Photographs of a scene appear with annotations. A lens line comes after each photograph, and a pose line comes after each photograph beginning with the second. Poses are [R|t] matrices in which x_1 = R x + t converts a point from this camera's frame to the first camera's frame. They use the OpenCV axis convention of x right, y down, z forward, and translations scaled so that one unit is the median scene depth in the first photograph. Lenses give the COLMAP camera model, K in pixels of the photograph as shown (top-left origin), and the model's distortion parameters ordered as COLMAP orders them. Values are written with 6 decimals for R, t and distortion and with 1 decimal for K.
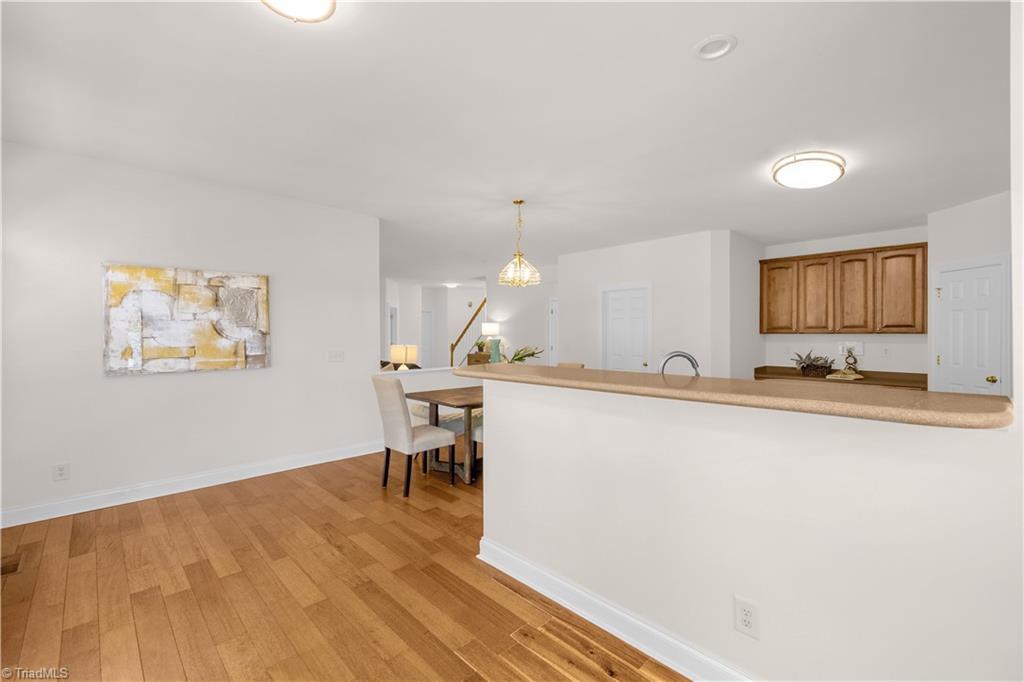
lens RADIAL K [[422.6, 0, 473.3], [0, 422.6, 334.8], [0, 0, 1]] dist [0.000231, -0.000018]
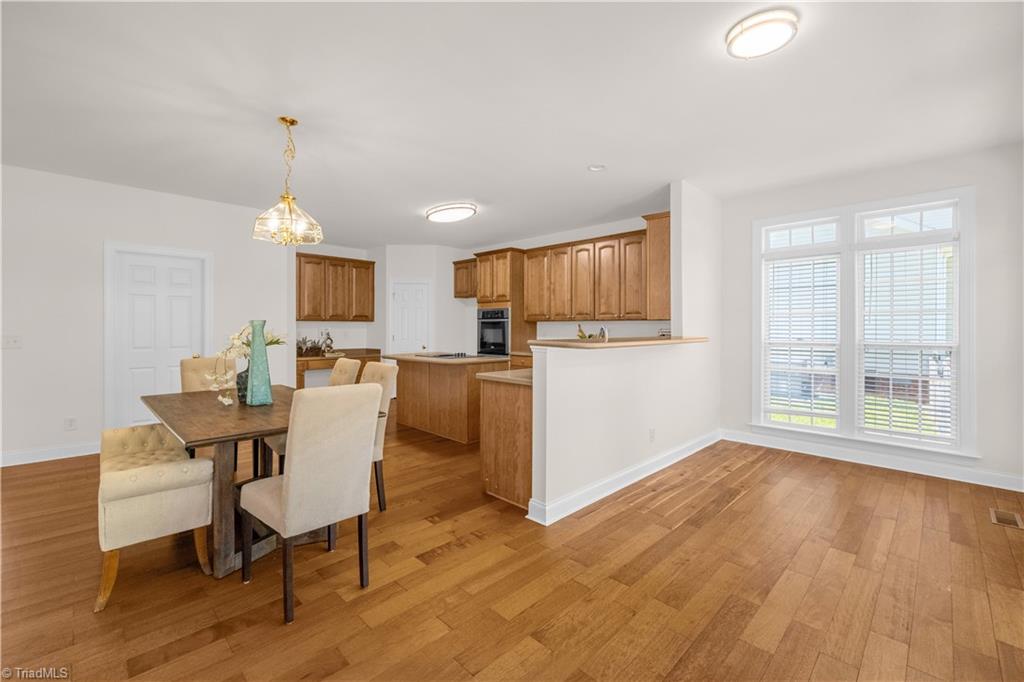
lens RADIAL K [[445.4, 0, 508.0], [0, 445.4, 332.7], [0, 0, 1]] dist [-0.000125, -0.000085]
pose [[-0.046158, -0.012329, 0.998858, -0.512646], [0.000855, 0.999923, 0.012382, 0.016772], [-0.998934, 0.001425, -0.046144, 0.543535]]
